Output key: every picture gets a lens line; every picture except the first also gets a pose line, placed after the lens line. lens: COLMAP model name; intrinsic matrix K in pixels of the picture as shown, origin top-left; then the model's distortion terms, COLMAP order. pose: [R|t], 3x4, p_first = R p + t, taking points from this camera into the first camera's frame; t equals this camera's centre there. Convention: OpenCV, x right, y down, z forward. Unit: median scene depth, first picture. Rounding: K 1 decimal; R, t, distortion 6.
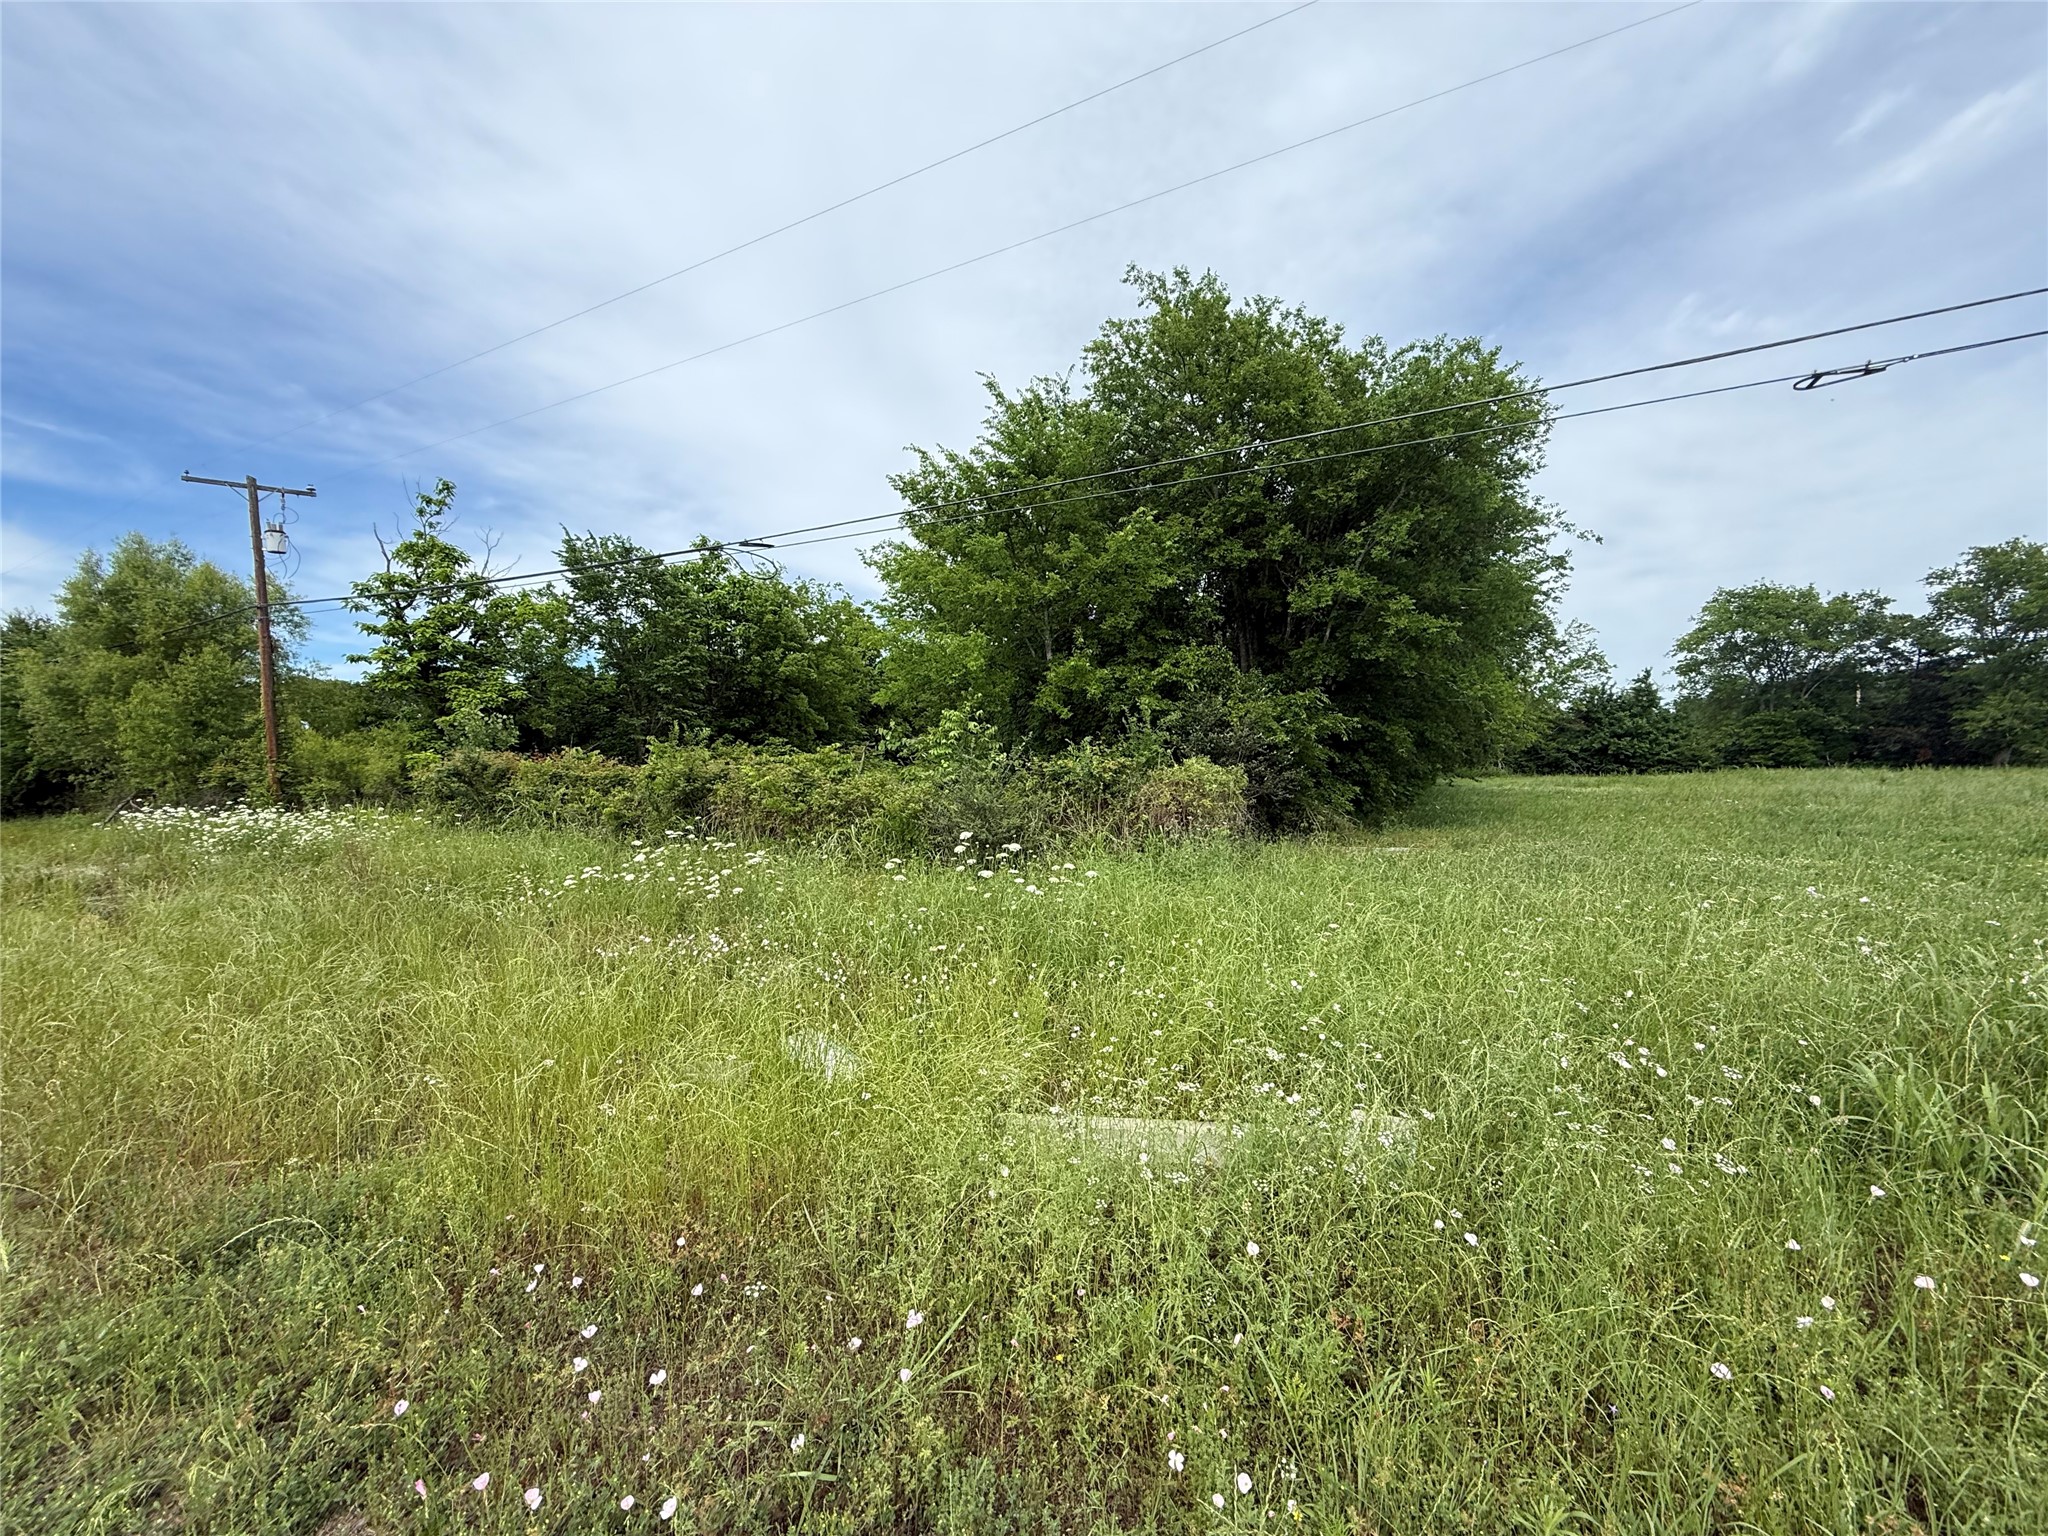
lens RADIAL K [[824.4, 0, 1024.0], [0, 824.4, 768.0], [0, 0, 1]] dist [0.006042, 0.000117]
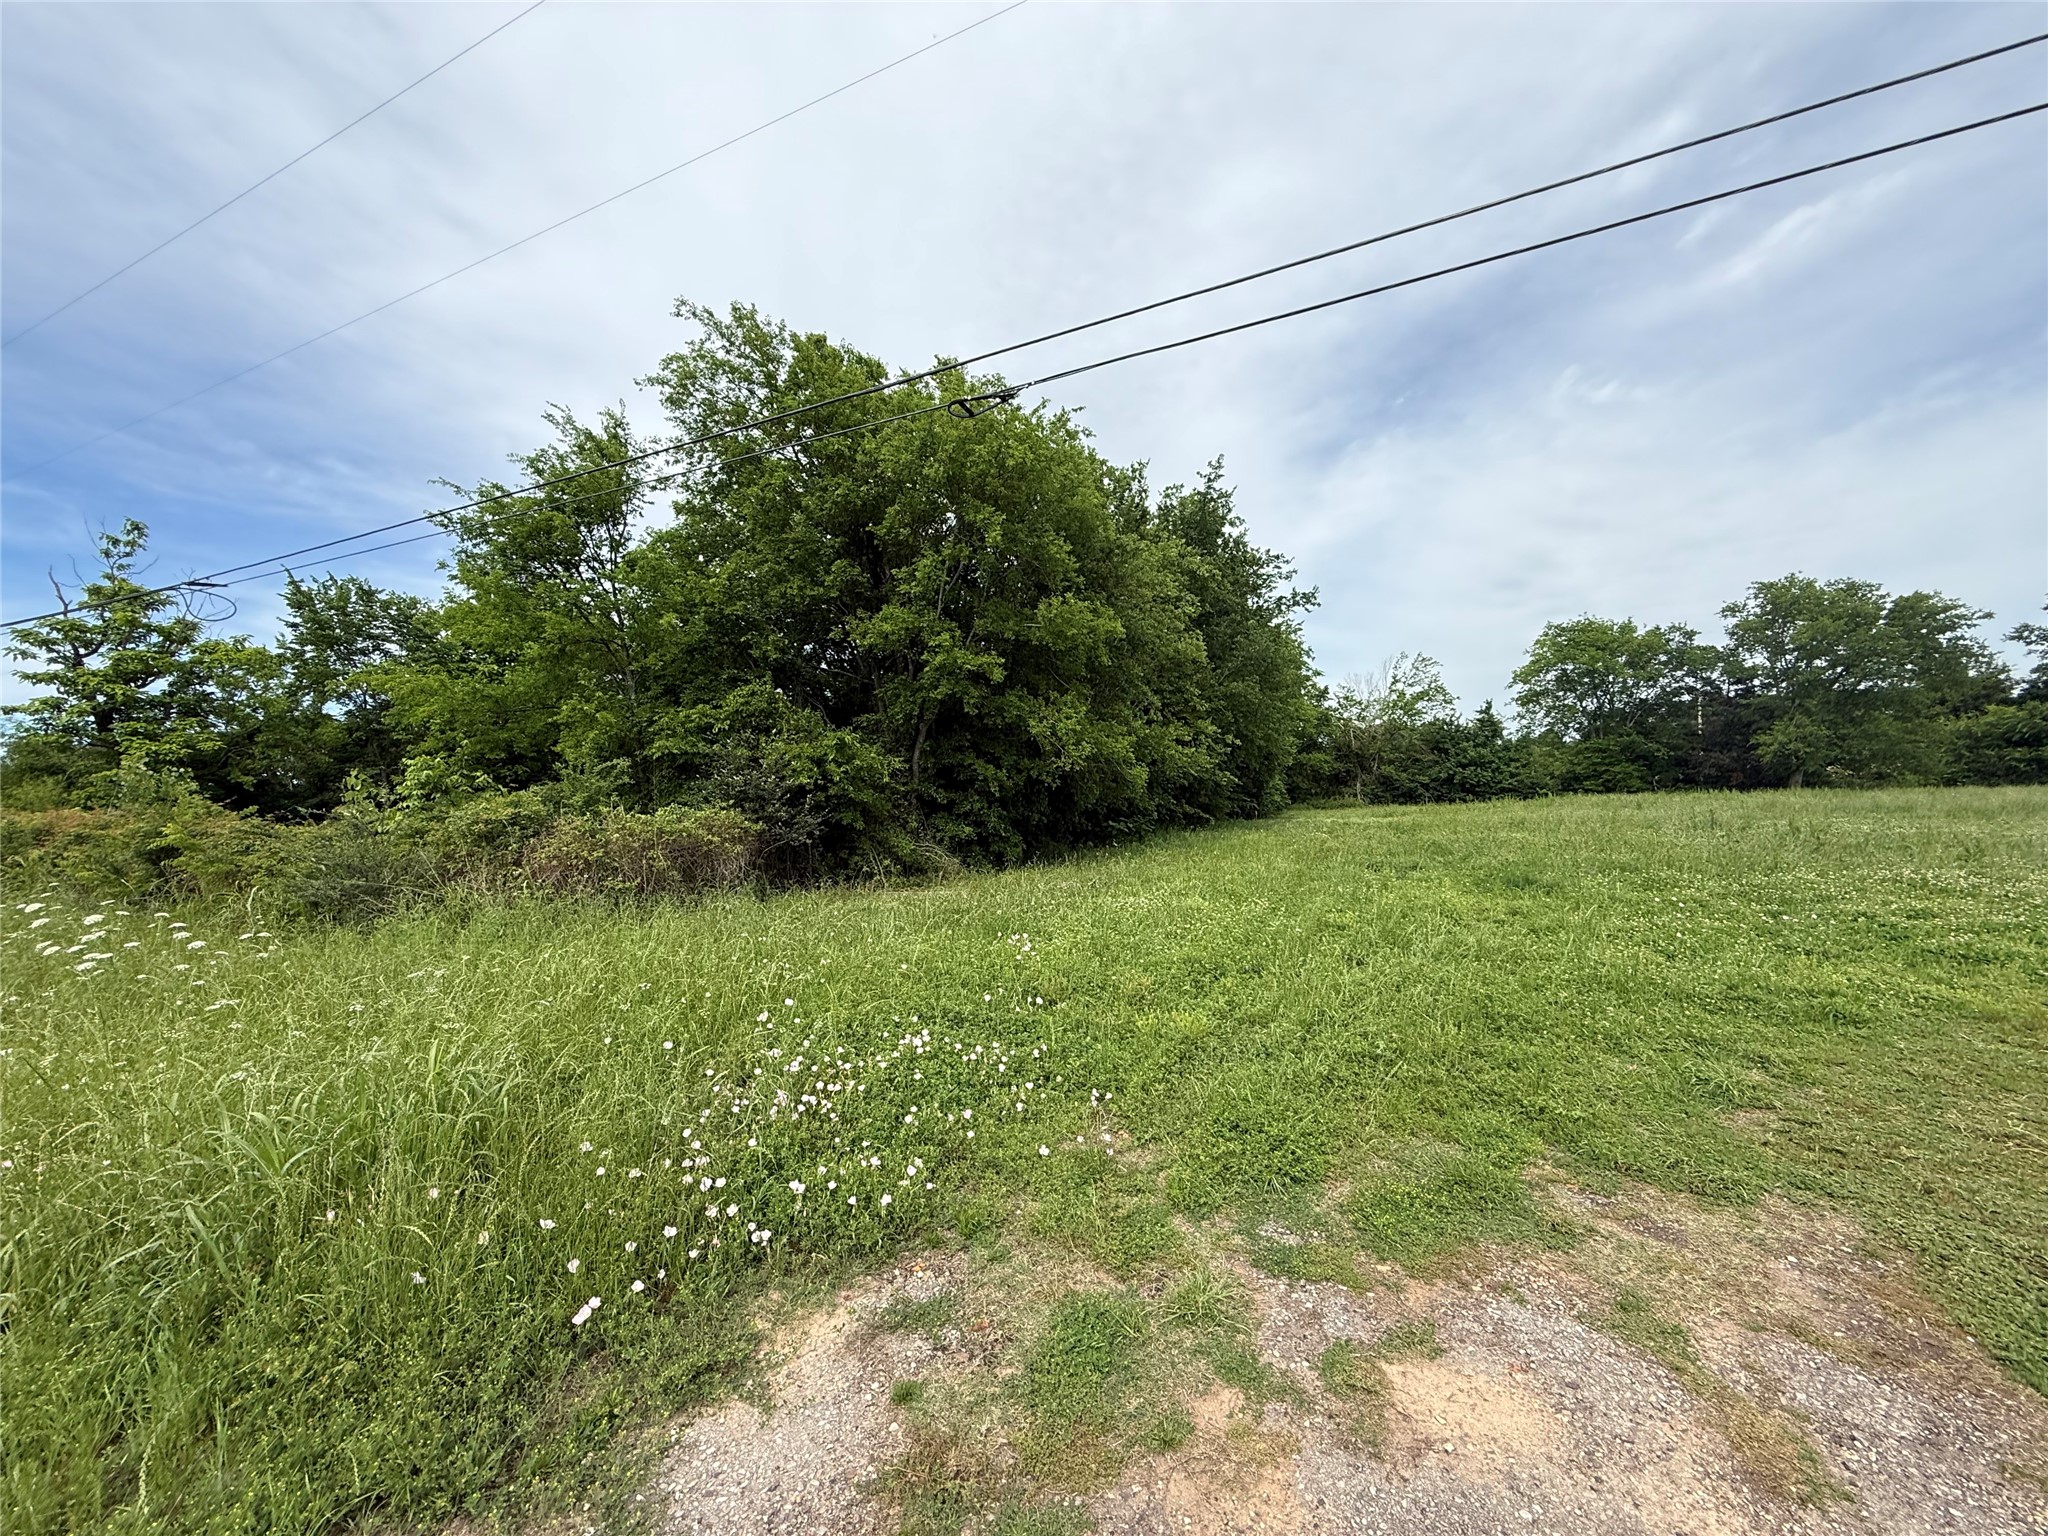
lens RADIAL K [[811.8, 0, 1017.7], [0, 811.8, 768.1], [0, 0, 1]] dist [-0.000299, -0.000130]
pose [[0.998559, -0.019224, 0.050097, 0.122637], [0.021558, 0.998686, -0.046487, -0.000505], [-0.049137, 0.047500, 0.997662, 0.020532]]
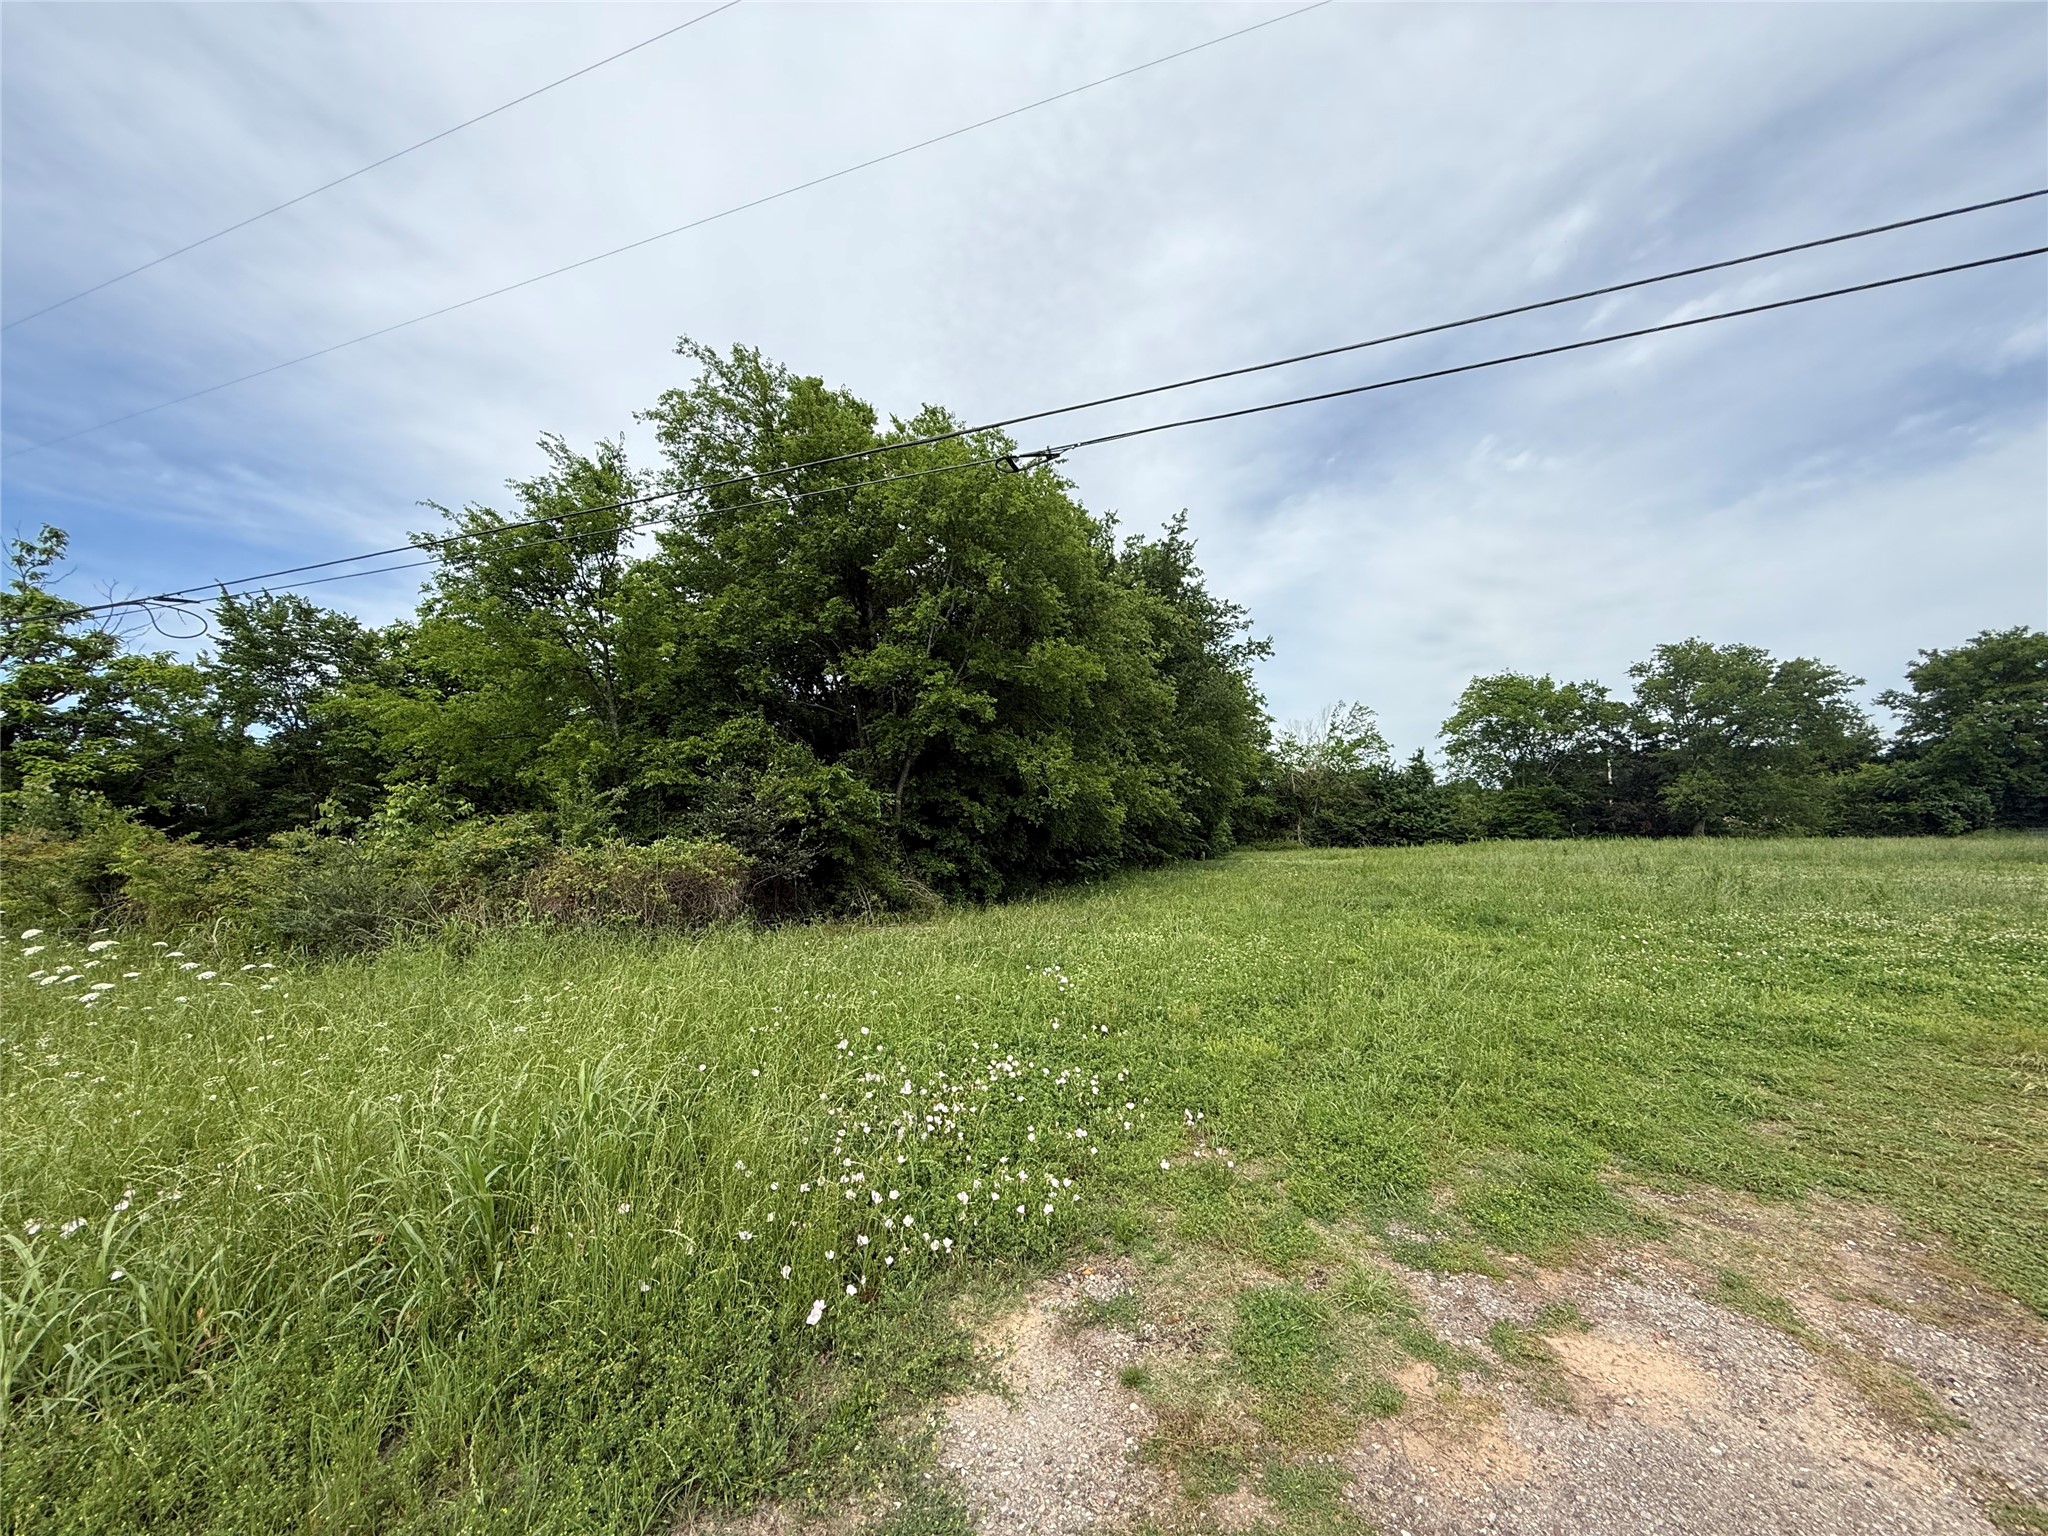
lens RADIAL K [[811.8, 0, 1017.7], [0, 811.8, 768.1], [0, 0, 1]] dist [-0.000299, -0.000130]
pose [[0.992368, 0.003255, 0.123267, 0.107592], [0.008231, 0.995674, -0.092556, -0.000276], [-0.123035, 0.092864, 0.988048, 0.017070]]
